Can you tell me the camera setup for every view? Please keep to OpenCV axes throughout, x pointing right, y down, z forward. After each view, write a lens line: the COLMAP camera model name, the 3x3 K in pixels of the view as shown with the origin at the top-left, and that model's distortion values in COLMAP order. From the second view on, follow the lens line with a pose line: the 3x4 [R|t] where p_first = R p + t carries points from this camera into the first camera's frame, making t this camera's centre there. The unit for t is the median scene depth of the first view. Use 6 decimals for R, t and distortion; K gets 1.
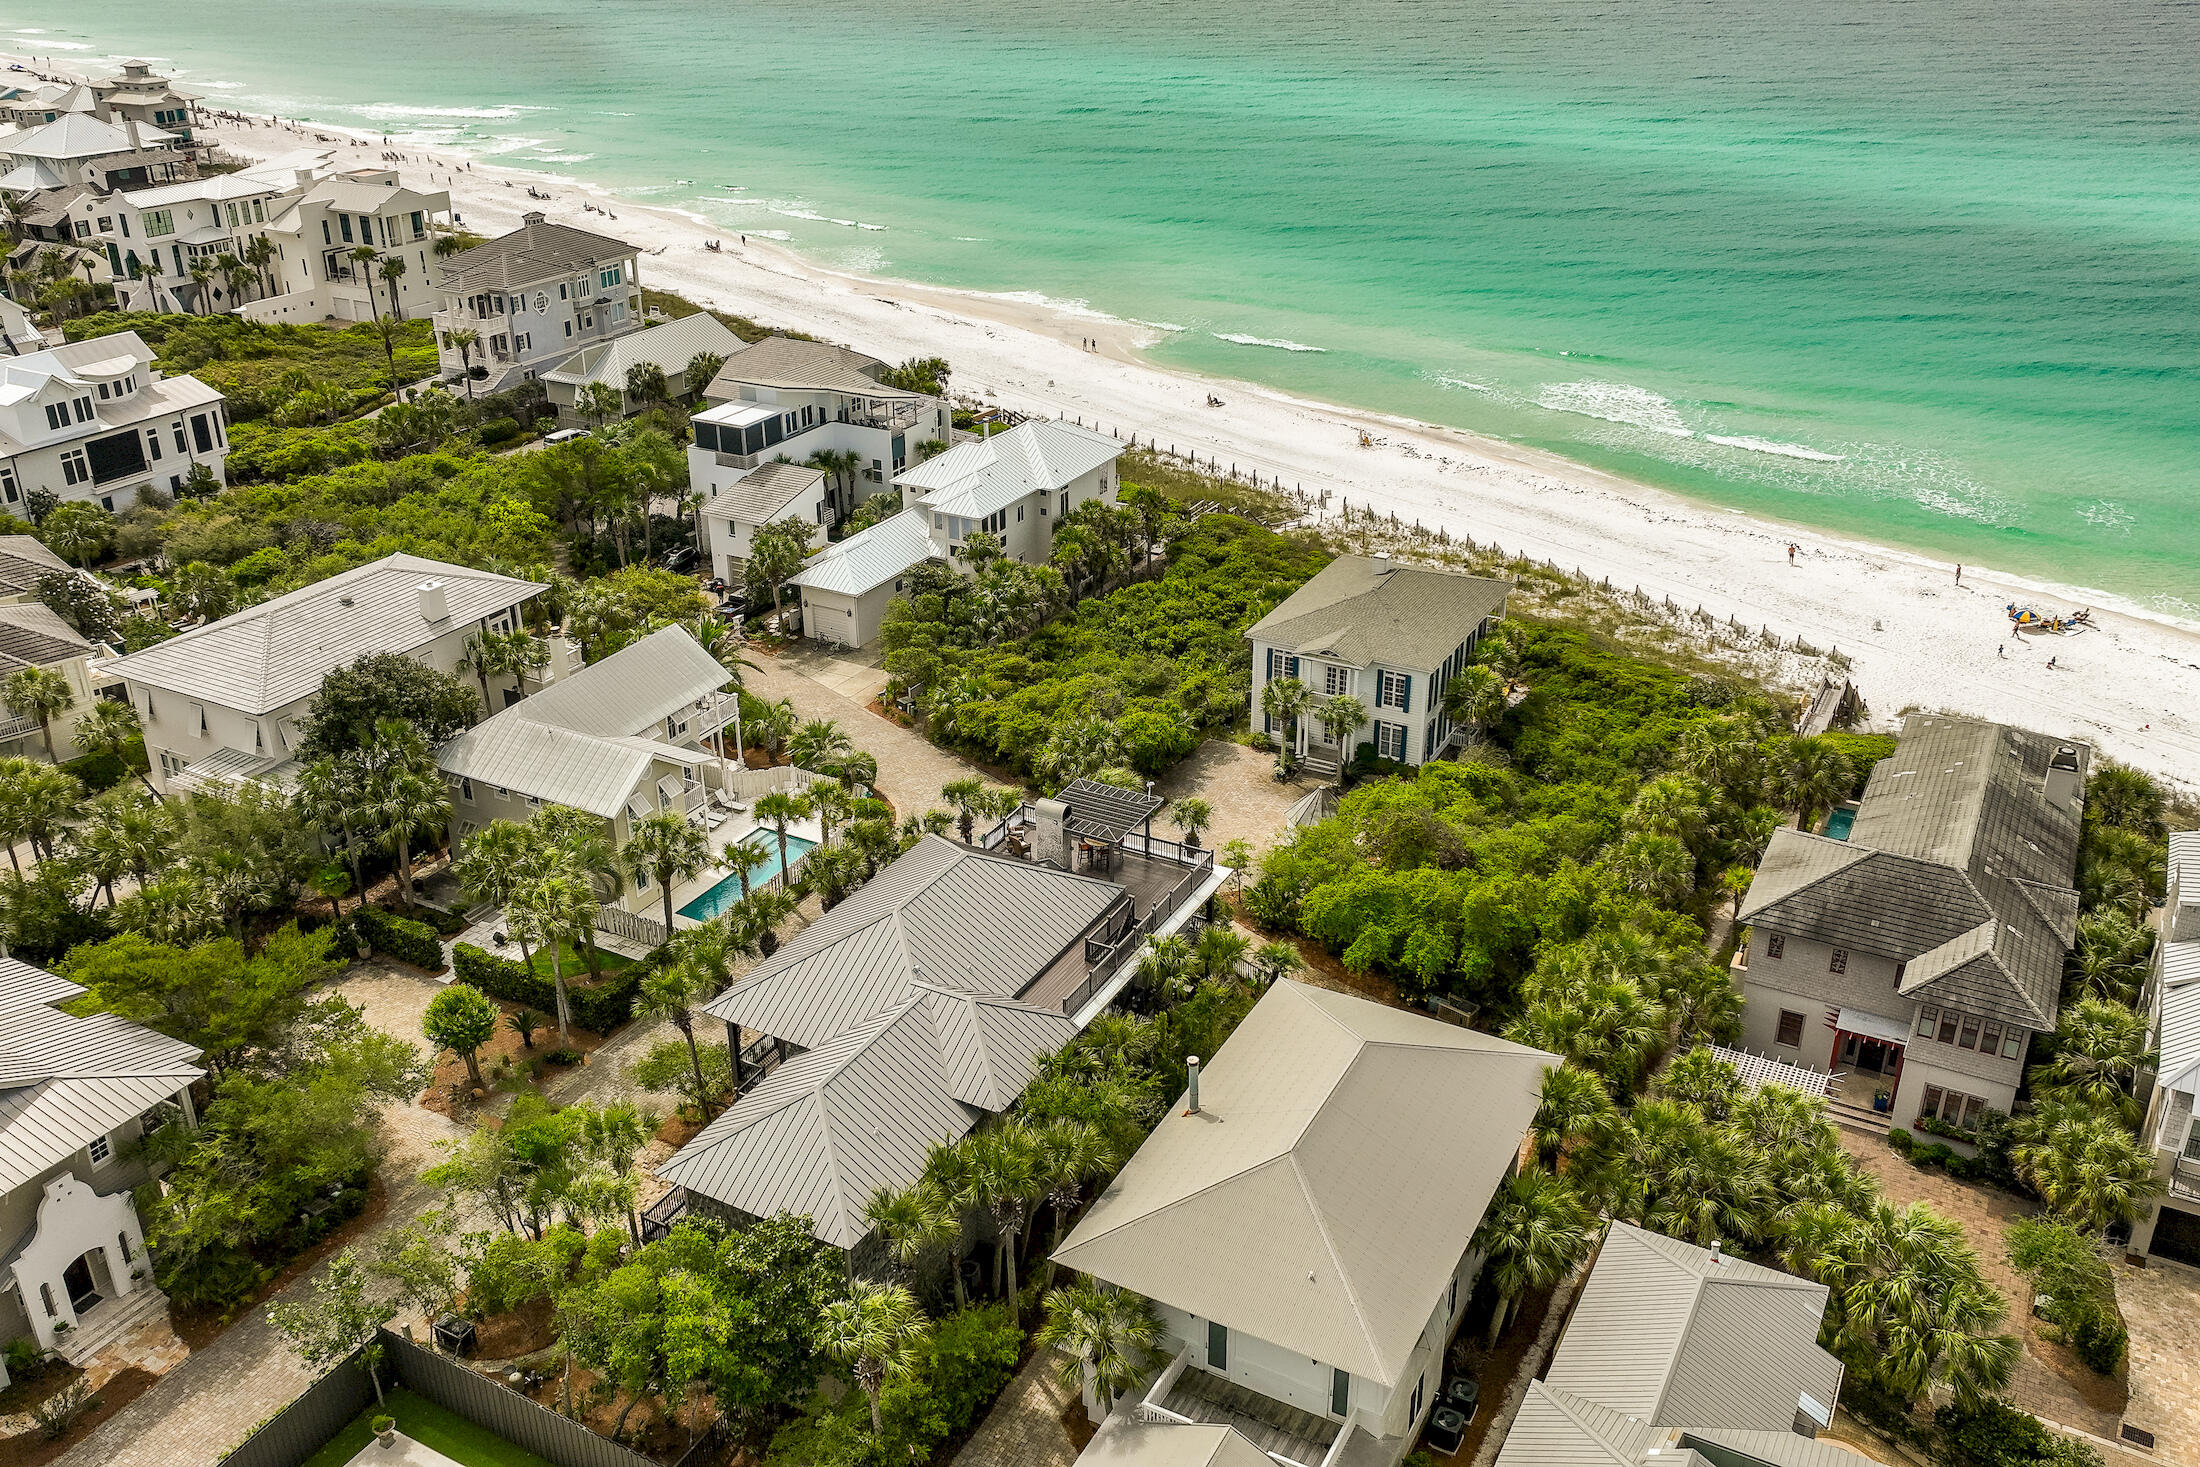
lens RADIAL K [[1831.4, 0, 1100.0], [0, 1831.4, 733.5], [0, 0, 1]] dist [0.008604, 0.001473]
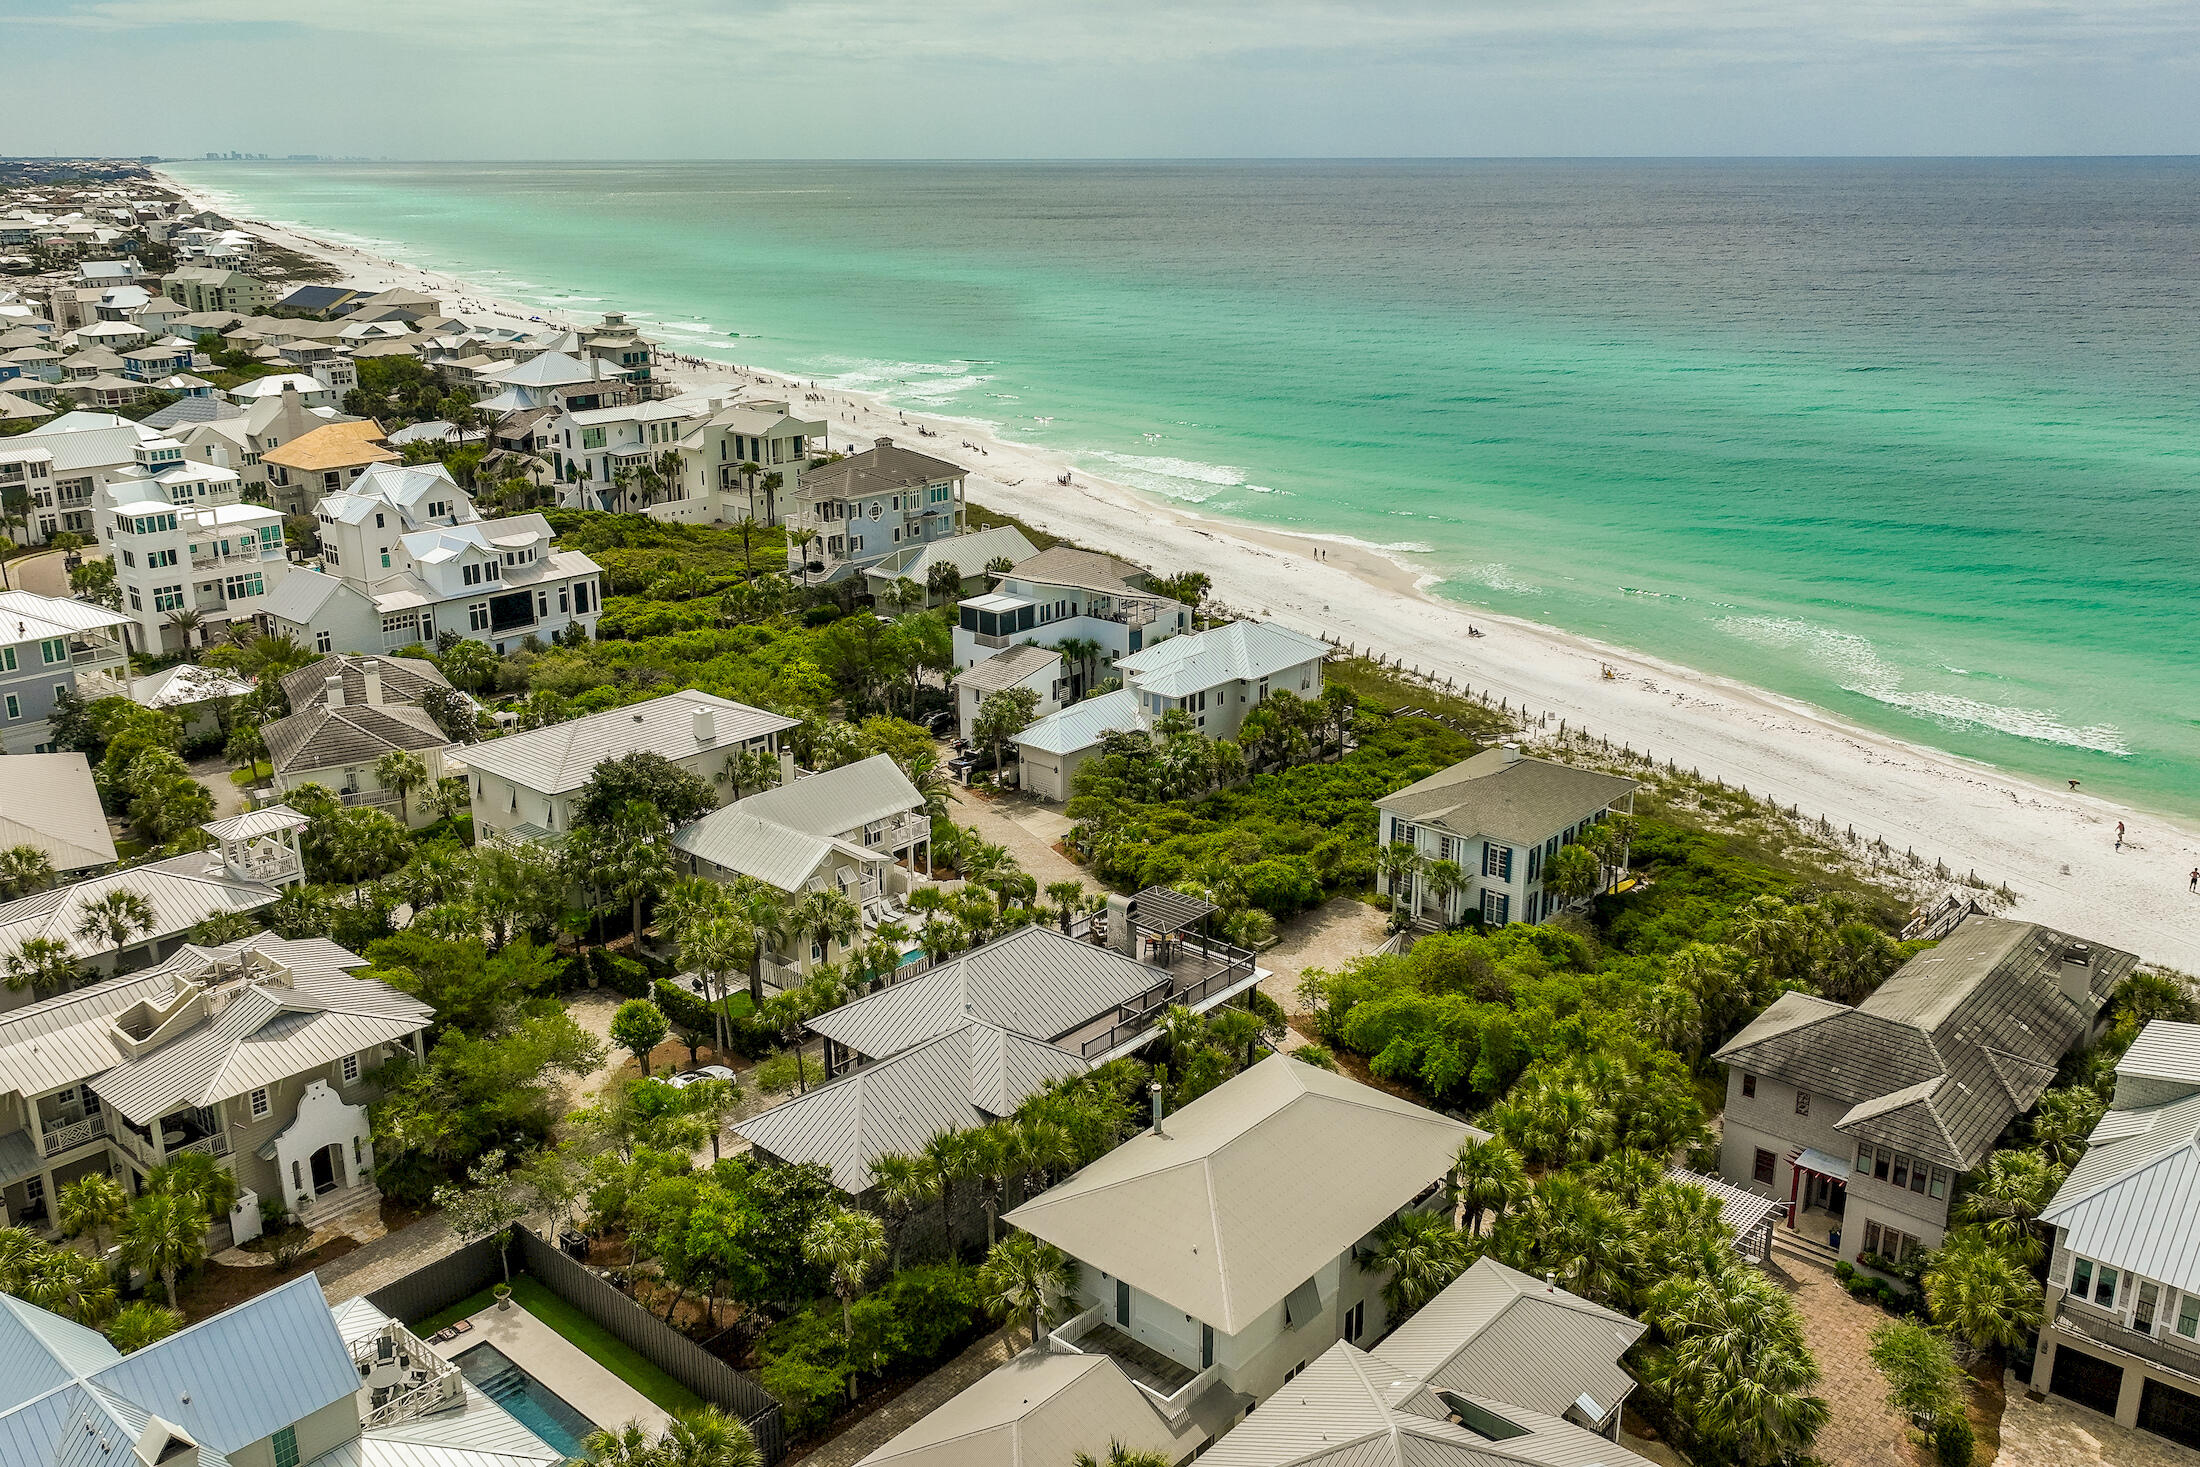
lens RADIAL K [[1831.4, 0, 1100.0], [0, 1831.4, 733.5], [0, 0, 1]] dist [0.008604, 0.001473]
pose [[0.974619, 0.069579, -0.212781, 0.143502], [-0.097968, 0.987191, -0.125921, 0.057864], [0.201294, 0.143571, 0.968952, -0.121710]]
